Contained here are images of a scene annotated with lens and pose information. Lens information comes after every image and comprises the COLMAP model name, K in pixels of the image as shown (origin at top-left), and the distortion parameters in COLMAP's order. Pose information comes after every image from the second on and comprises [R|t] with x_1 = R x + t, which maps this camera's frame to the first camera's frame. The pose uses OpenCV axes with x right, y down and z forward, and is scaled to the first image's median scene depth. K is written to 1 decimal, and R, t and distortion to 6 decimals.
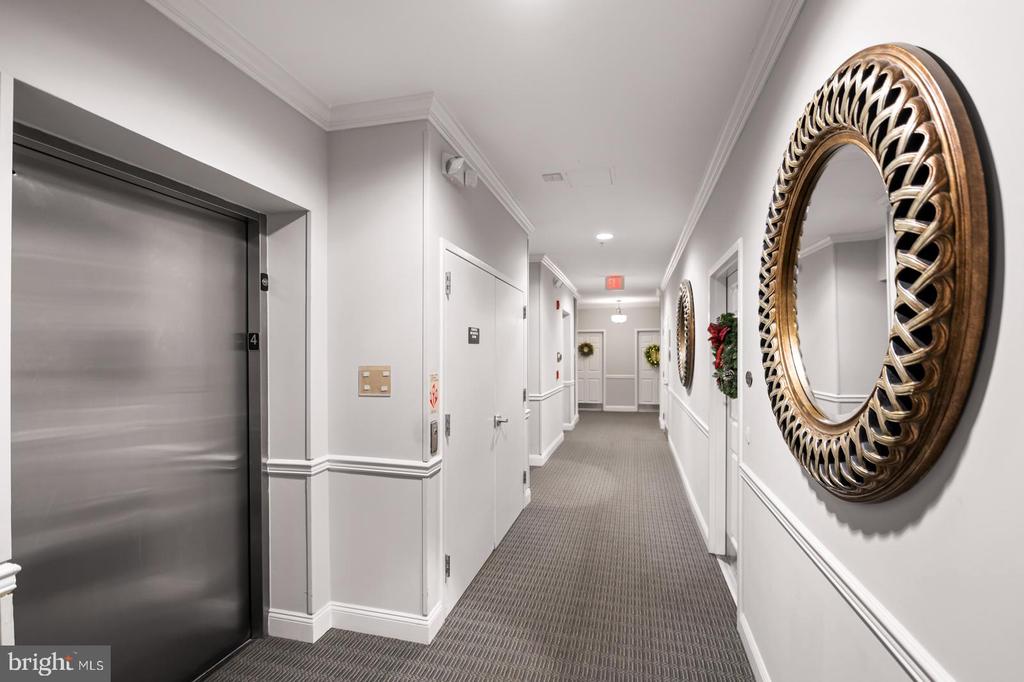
lens RADIAL K [[462.8, 0, 511.0], [0, 462.8, 344.9], [0, 0, 1]] dist [-0.011287, -0.000340]
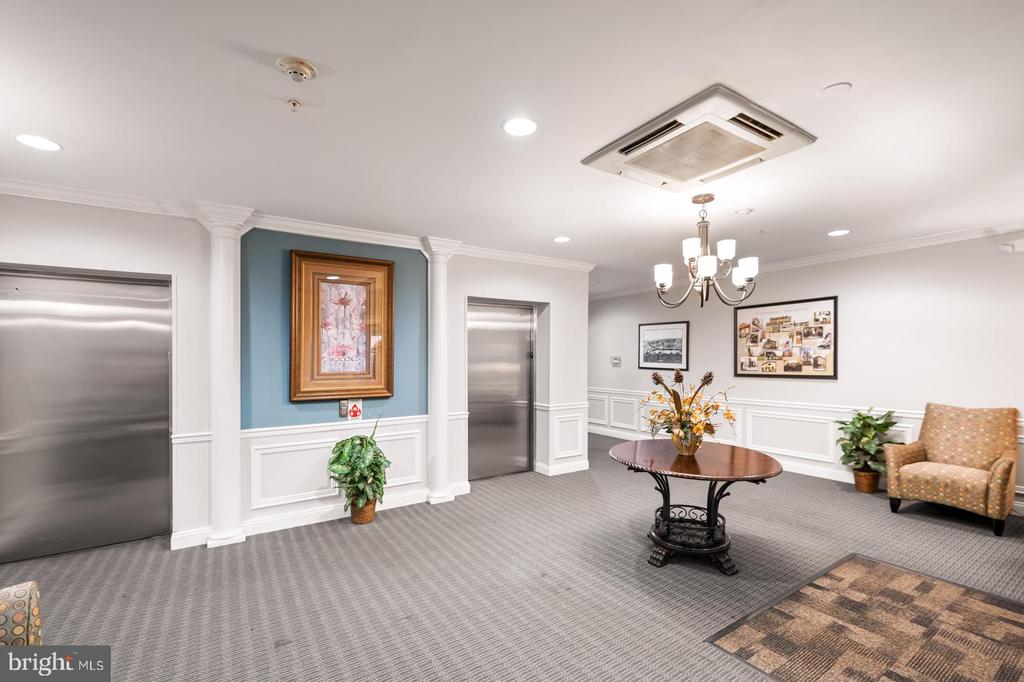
lens RADIAL K [[439.5, 0, 509.8], [0, 439.5, 356.4], [0, 0, 1]] dist [-0.002503, -0.001658]
pose [[0.741939, -0.000123, -0.670467, 0.983266], [0.006095, 0.999960, 0.006562, -0.024566], [0.670440, -0.008955, 0.741910, -0.884885]]
